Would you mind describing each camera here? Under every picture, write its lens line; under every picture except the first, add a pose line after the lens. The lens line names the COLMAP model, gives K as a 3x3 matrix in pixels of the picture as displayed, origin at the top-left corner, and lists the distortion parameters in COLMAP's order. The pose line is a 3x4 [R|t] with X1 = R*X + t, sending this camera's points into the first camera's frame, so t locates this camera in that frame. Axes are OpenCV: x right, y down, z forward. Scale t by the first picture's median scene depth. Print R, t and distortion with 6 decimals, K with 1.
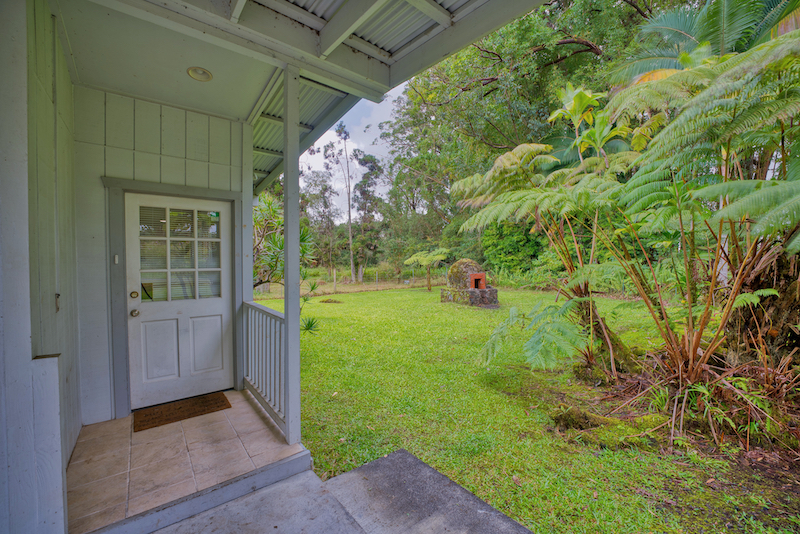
lens RADIAL K [[330.2, 0, 400.0], [0, 330.2, 267.0], [0, 0, 1]] dist [-0.031135, 0.004288]
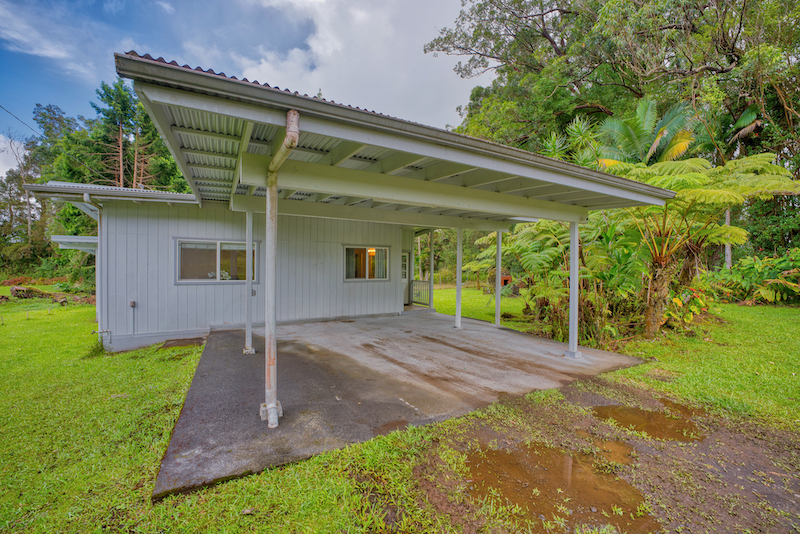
lens RADIAL K [[330.4, 0, 400.0], [0, 330.4, 267.0], [0, 0, 1]] dist [-0.025021, 0.000692]
pose [[0.984445, 0.004875, -0.175628, 0.005136], [-0.008279, 0.999792, -0.018655, 0.004241], [0.175500, 0.019819, 0.984280, -0.326181]]
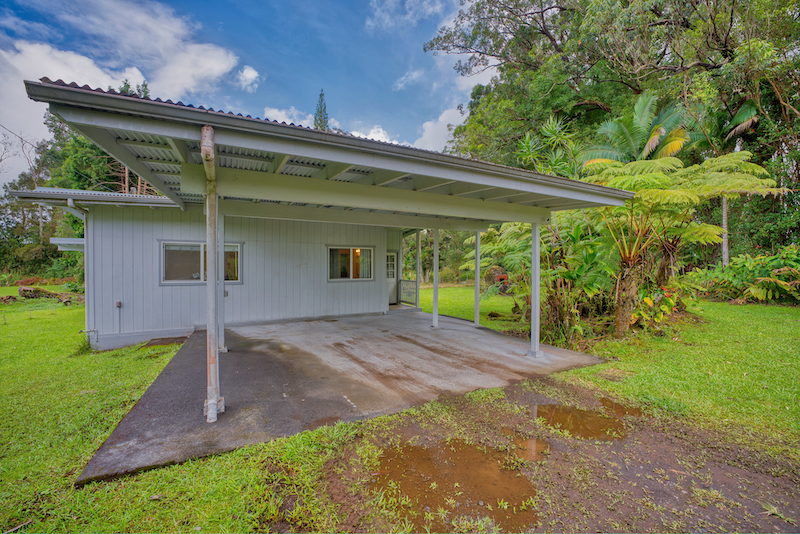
lens RADIAL K [[330.2, 0, 400.0], [0, 330.2, 267.0], [0, 0, 1]] dist [-0.031135, 0.004288]
pose [[0.980616, 0.001371, -0.195937, 0.031295], [-0.004231, 0.999890, -0.014182, 0.002592], [0.195896, 0.014736, 0.980514, -0.325633]]
